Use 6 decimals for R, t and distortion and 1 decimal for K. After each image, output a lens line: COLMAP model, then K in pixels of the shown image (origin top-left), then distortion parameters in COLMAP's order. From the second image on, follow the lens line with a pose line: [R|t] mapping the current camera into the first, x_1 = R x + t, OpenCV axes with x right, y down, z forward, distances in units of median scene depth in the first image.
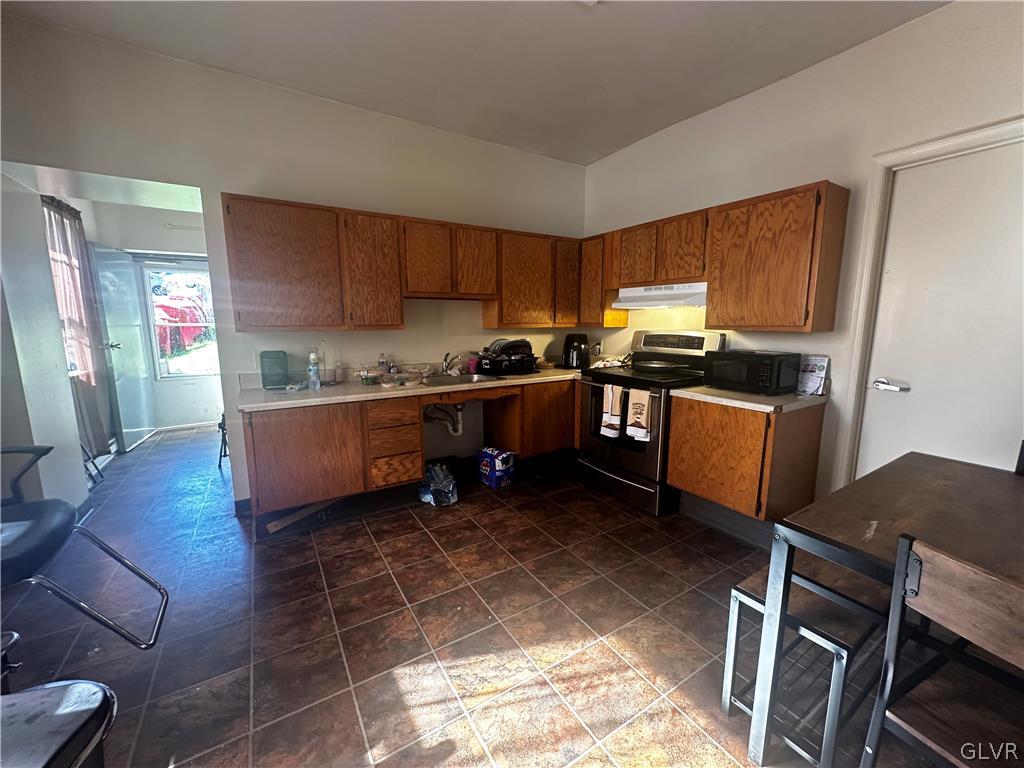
lens RADIAL K [[408.8, 0, 512.7], [0, 408.8, 383.0], [0, 0, 1]] dist [-0.002593, -0.000087]
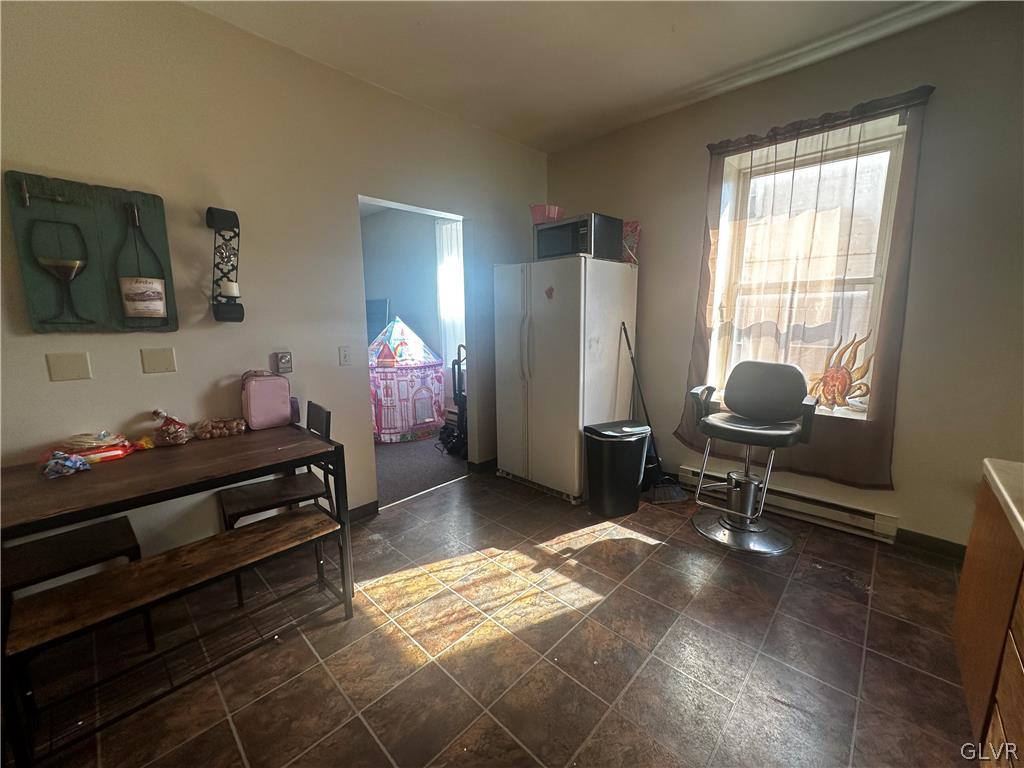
lens RADIAL K [[408.8, 0, 511.3], [0, 408.8, 383.6], [0, 0, 1]] dist [-0.002593, -0.000087]
pose [[-0.968961, 0.047127, -0.242679, 0.265786], [-0.031096, 0.950629, 0.308768, -0.314924], [0.245249, 0.306731, -0.919657, 1.900698]]
